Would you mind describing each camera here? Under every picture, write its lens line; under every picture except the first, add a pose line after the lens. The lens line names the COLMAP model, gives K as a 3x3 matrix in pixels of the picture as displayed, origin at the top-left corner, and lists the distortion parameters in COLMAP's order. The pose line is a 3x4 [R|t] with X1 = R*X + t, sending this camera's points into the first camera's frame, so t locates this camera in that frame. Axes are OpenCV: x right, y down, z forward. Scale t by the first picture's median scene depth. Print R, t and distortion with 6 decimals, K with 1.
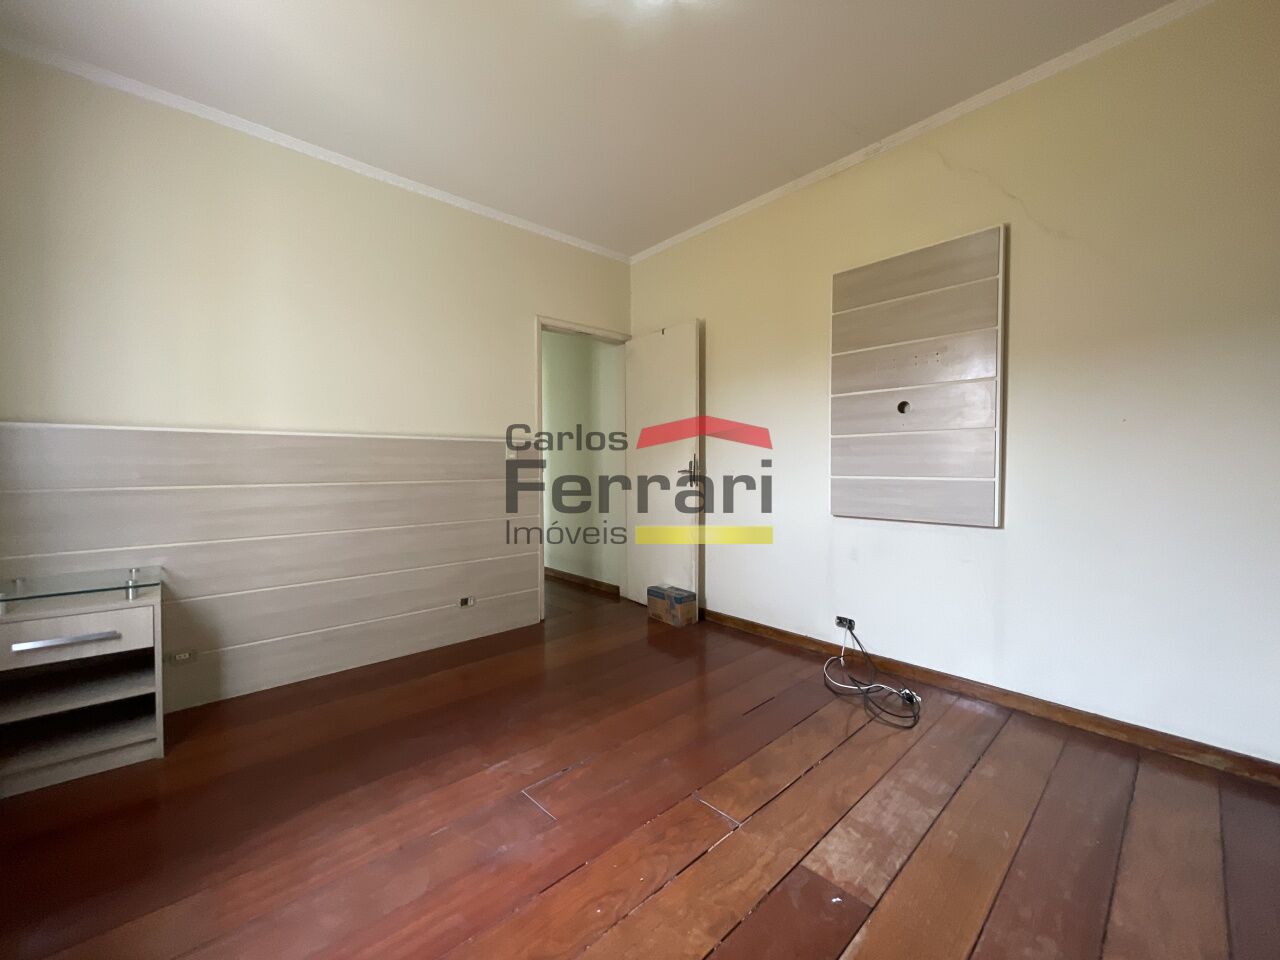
lens RADIAL K [[517.3, 0, 640.0], [0, 517.3, 480.0], [0, 0, 1]] dist [-0.001151, 0.000076]
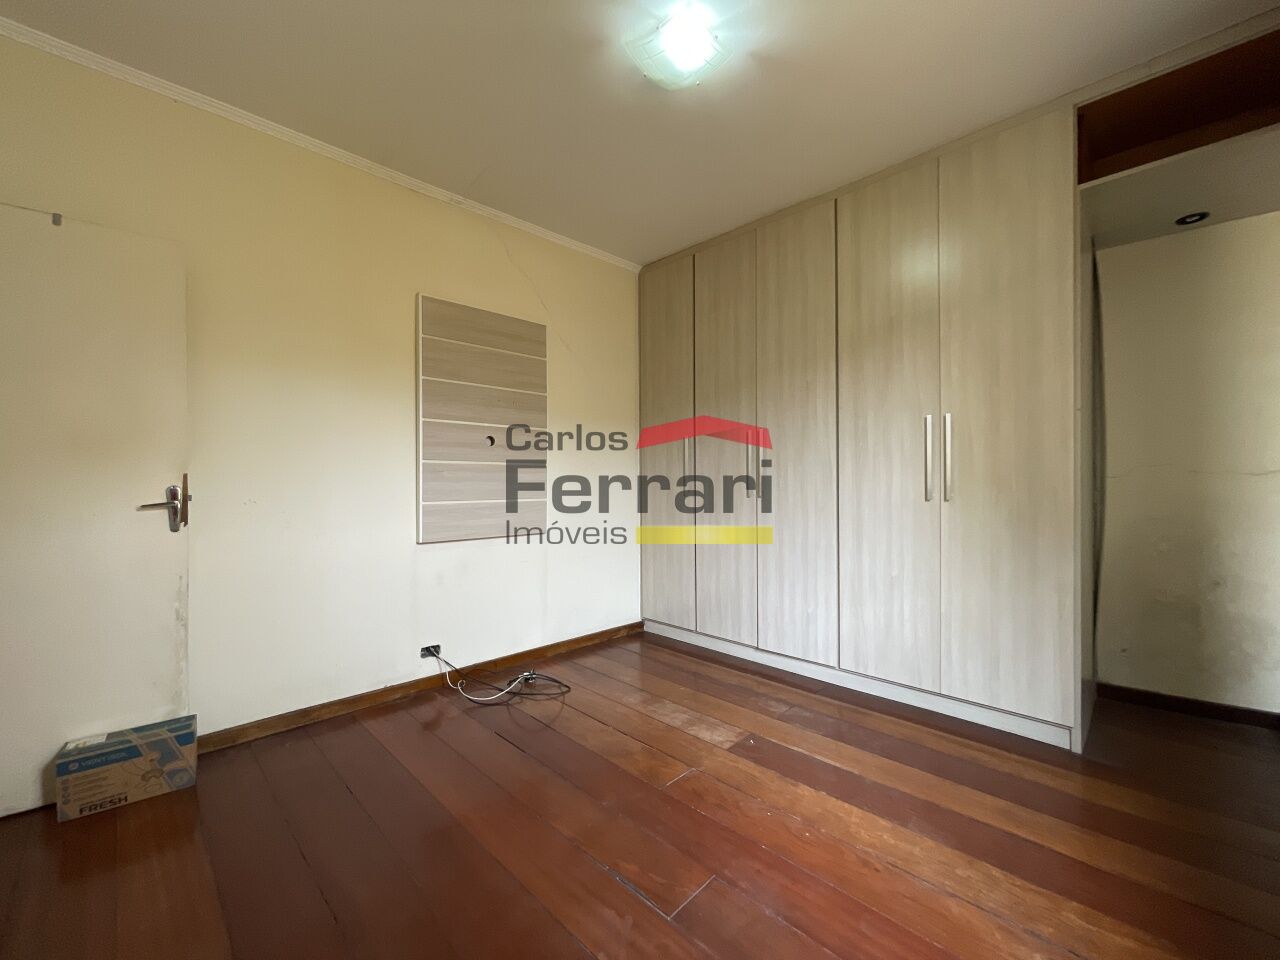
lens RADIAL K [[517.3, 0, 640.0], [0, 517.3, 480.0], [0, 0, 1]] dist [-0.001151, 0.000076]
pose [[-0.036309, 0.004961, 0.999328, -0.659096], [0.032711, 0.999458, -0.003773, -0.035304], [-0.998805, 0.032552, -0.036452, 0.689214]]
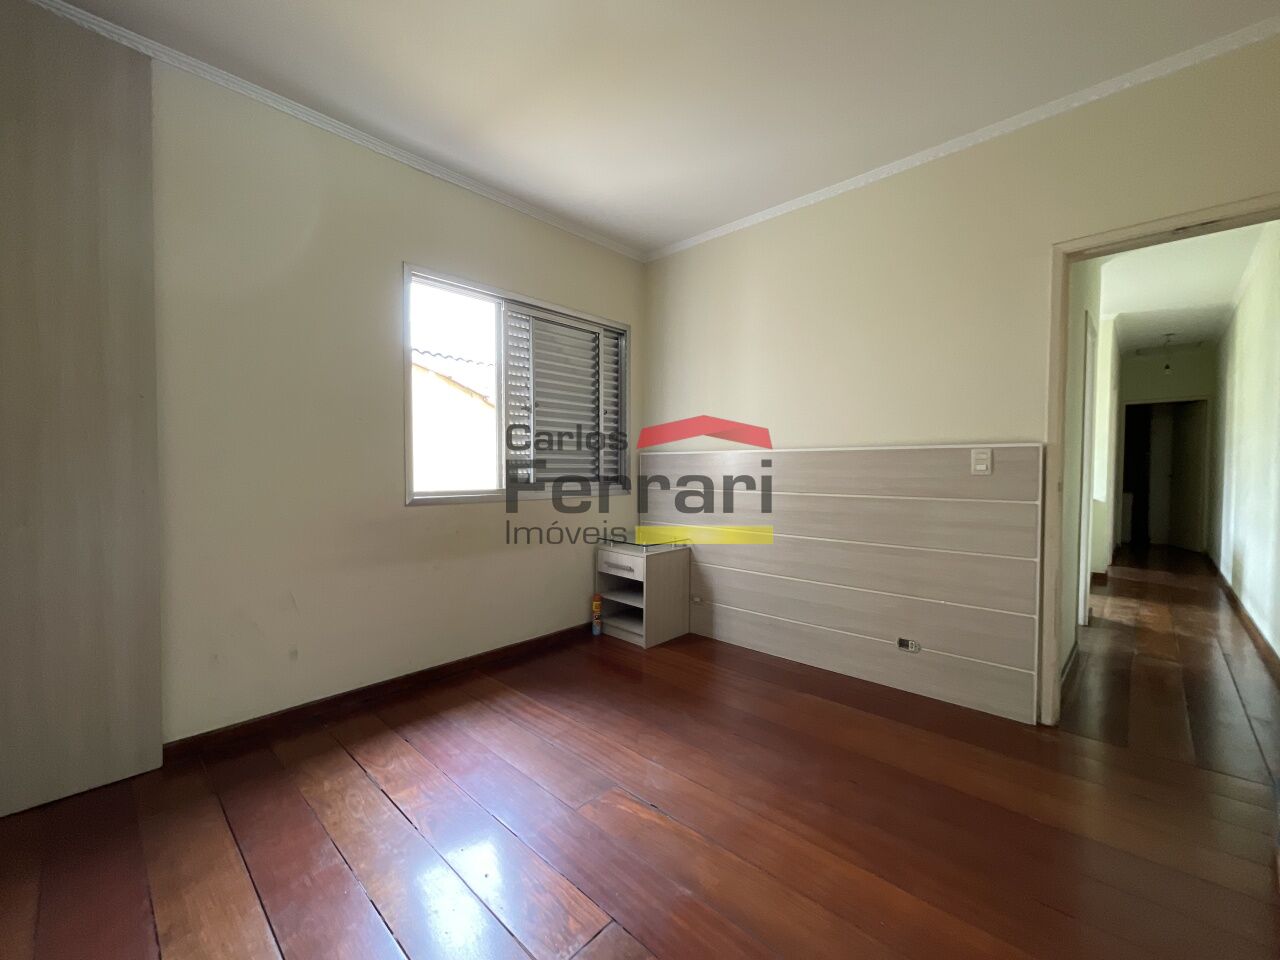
lens RADIAL K [[517.3, 0, 640.0], [0, 517.3, 480.0], [0, 0, 1]] dist [-0.001151, 0.000076]
pose [[0.067056, 0.028836, -0.997332, 0.551225], [-0.031138, 0.999156, 0.026795, -0.043953], [0.997263, 0.029259, 0.067897, 0.624904]]
